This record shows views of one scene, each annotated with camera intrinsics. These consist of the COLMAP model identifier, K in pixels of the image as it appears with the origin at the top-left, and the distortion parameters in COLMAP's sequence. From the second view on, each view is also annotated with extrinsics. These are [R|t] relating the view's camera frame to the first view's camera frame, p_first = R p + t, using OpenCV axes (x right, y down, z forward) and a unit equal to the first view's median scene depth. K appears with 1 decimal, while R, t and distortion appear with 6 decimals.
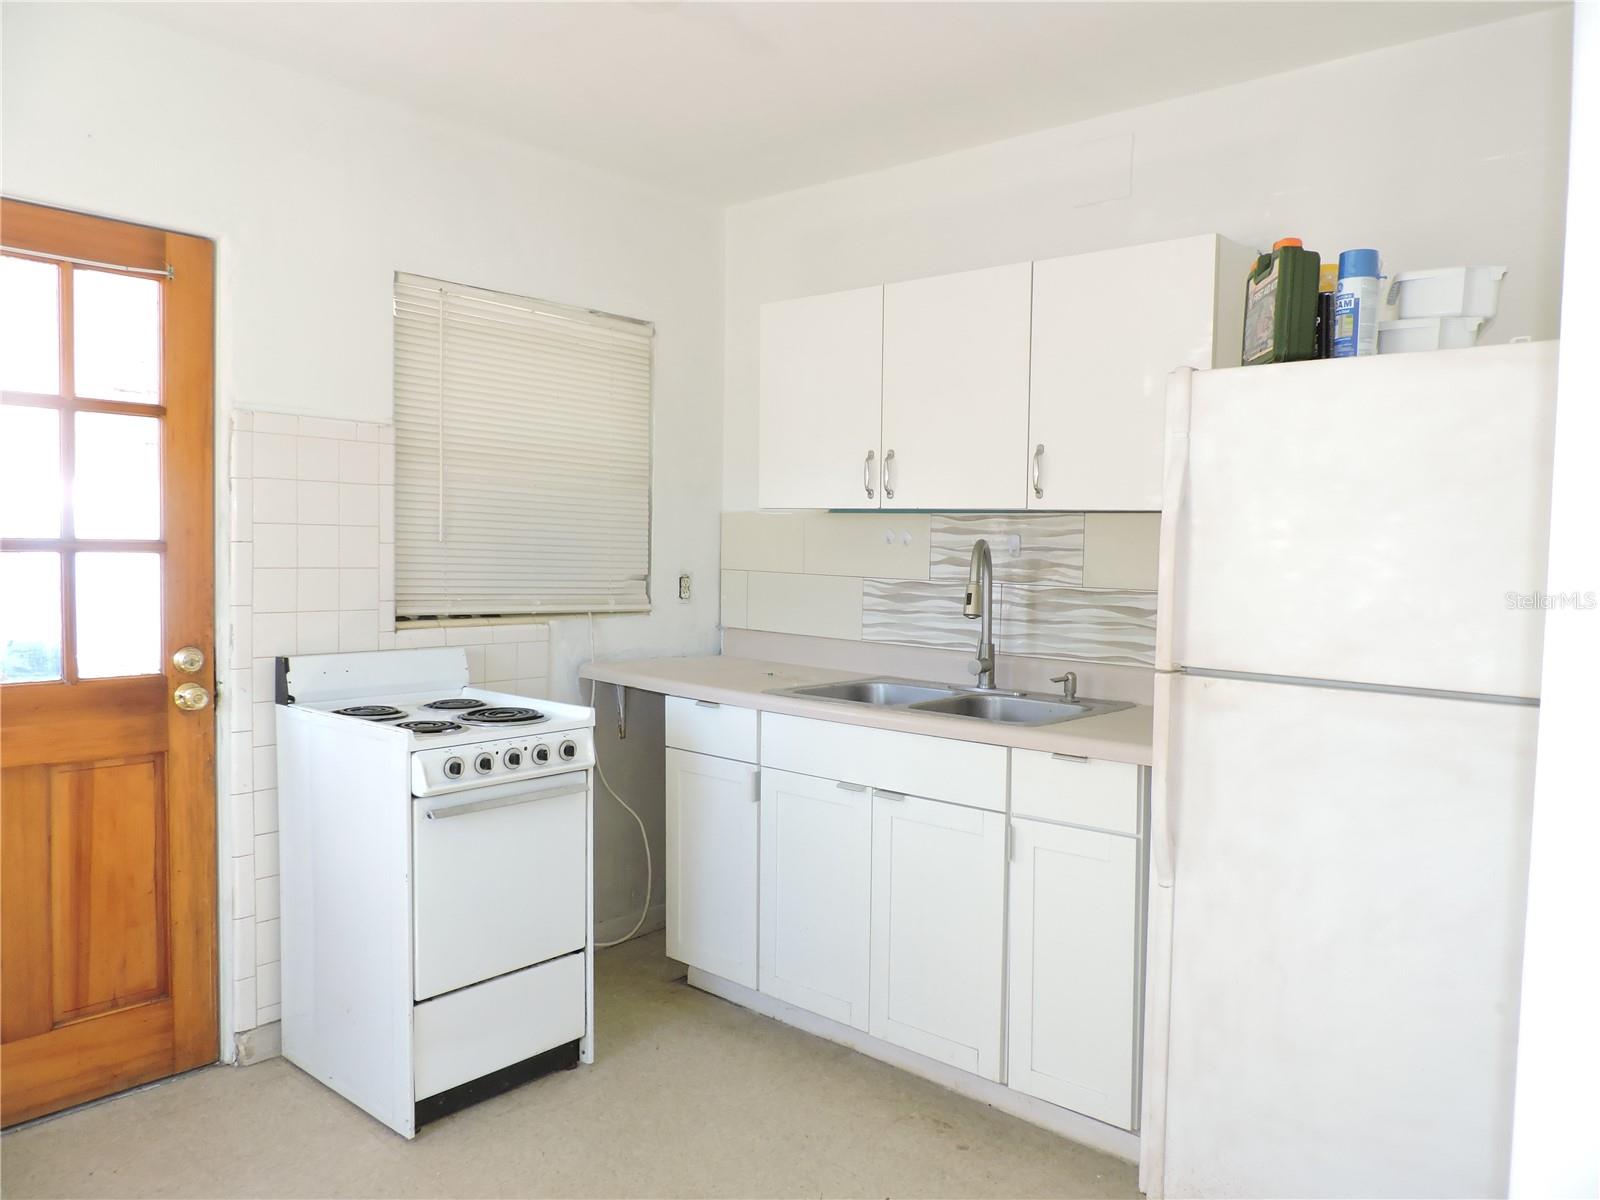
lens RADIAL K [[1141.1, 0, 796.8], [0, 1141.1, 603.5], [0, 0, 1]] dist [-0.015129, 0.008915]
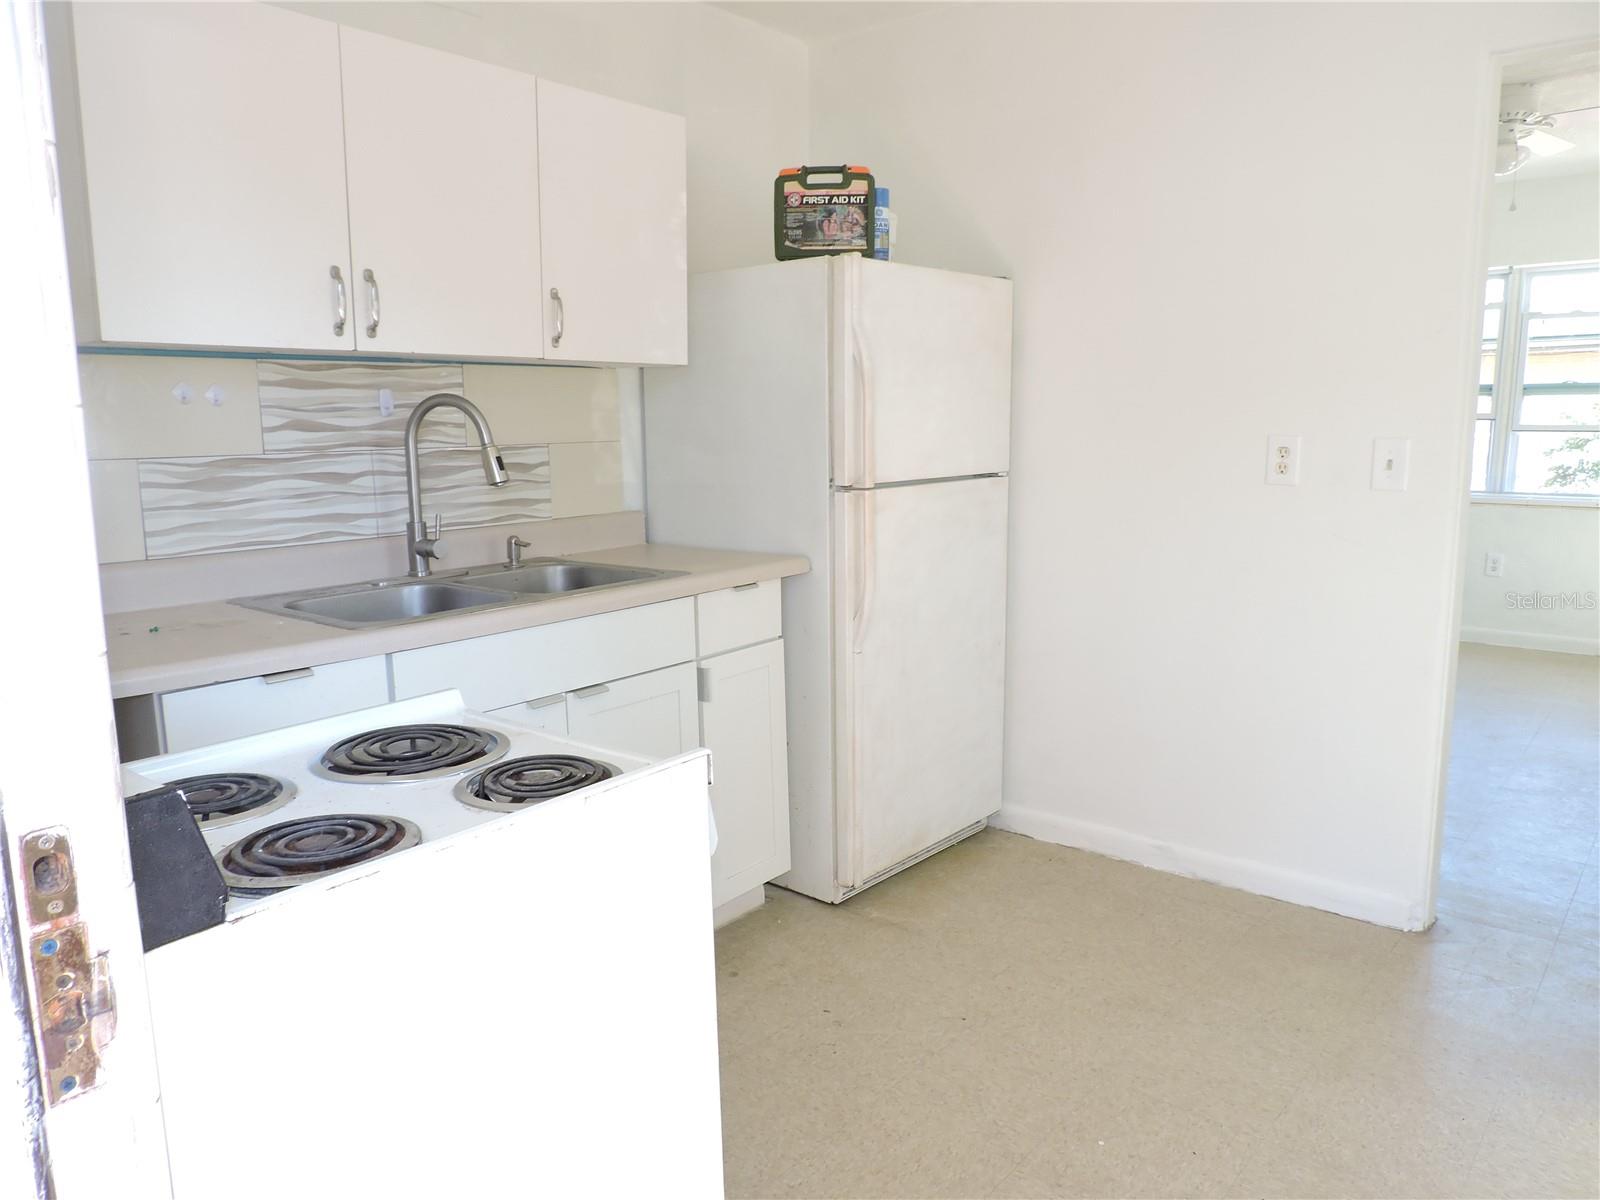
lens RADIAL K [[1141.1, 0, 796.2], [0, 1141.1, 596.9], [0, 0, 1]] dist [-0.015129, 0.008915]
pose [[-0.026393, -0.176047, 0.984028, -0.671197], [0.069666, 0.981654, 0.177490, -0.039294], [-0.997221, 0.073238, -0.013644, 0.749162]]
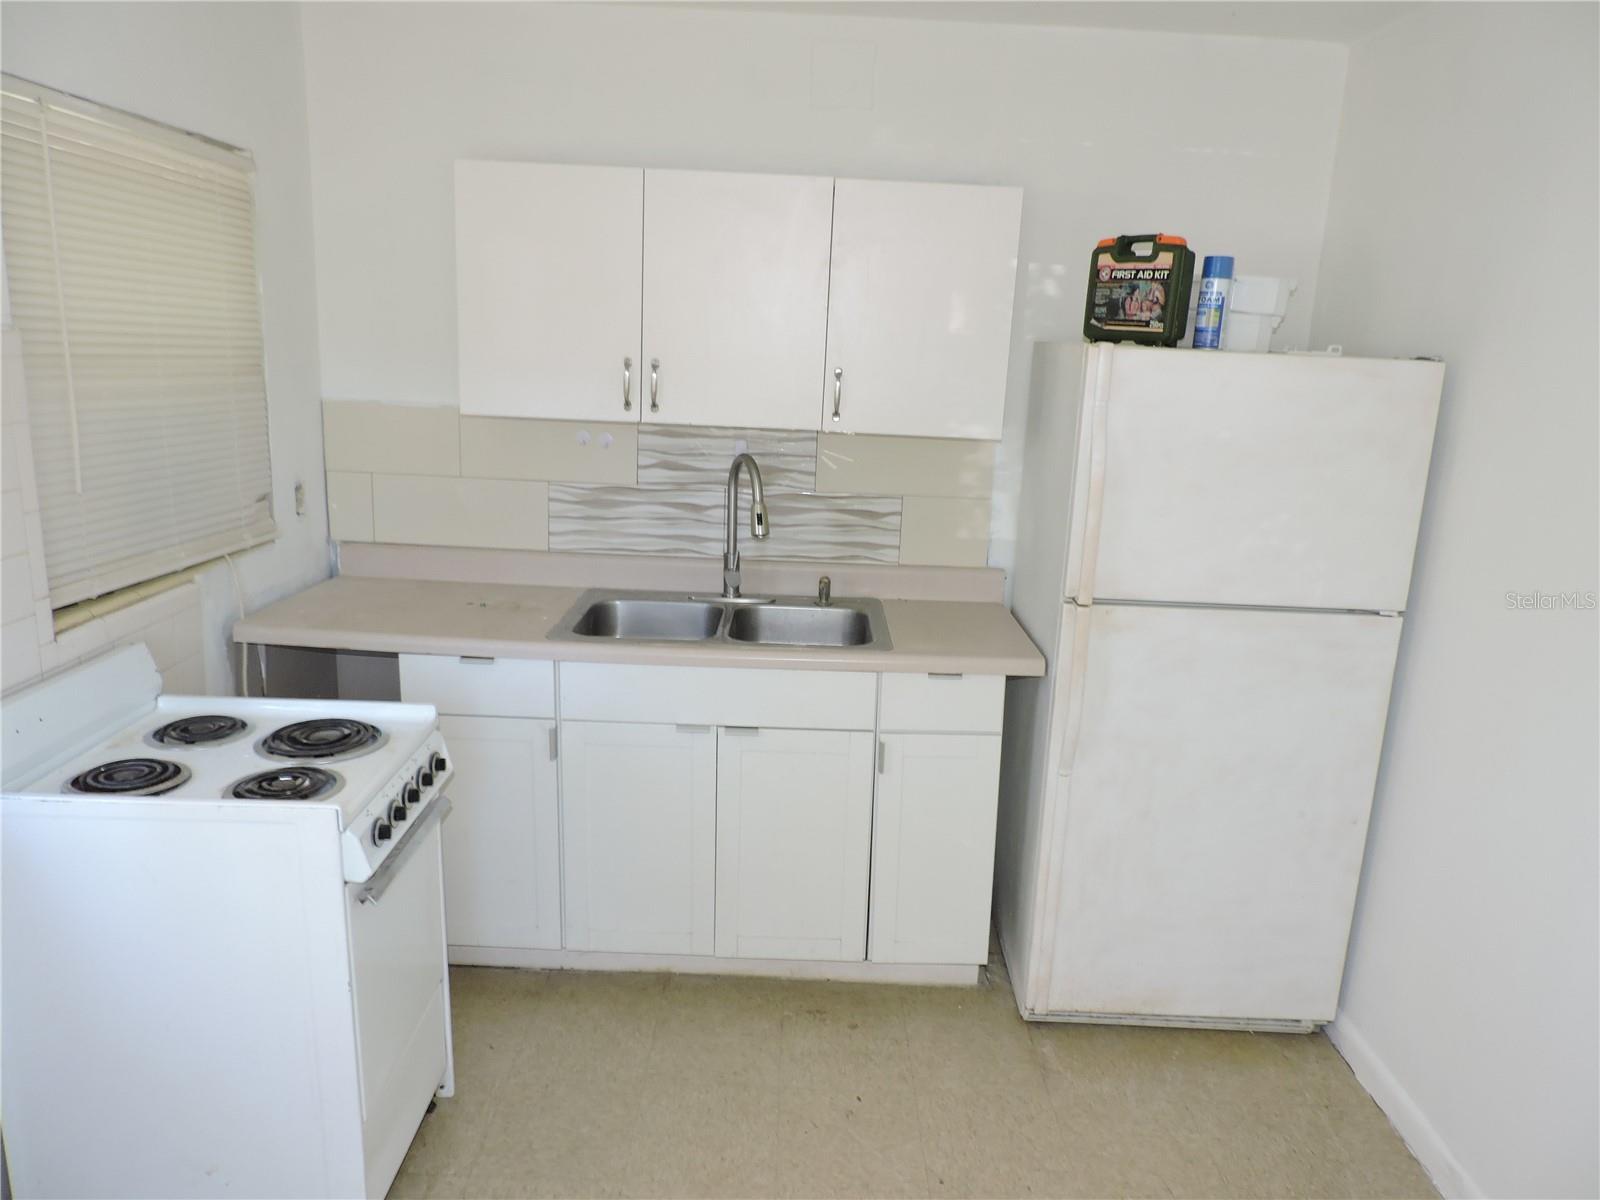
lens RADIAL K [[1141.1, 0, 801.8], [0, 1141.1, 601.2], [0, 0, 1]] dist [-0.015129, 0.008915]
pose [[0.747820, -0.141708, 0.648601, -0.449462], [0.010795, 0.979421, 0.201540, -0.126306], [-0.663813, -0.143714, 0.733960, 0.219332]]
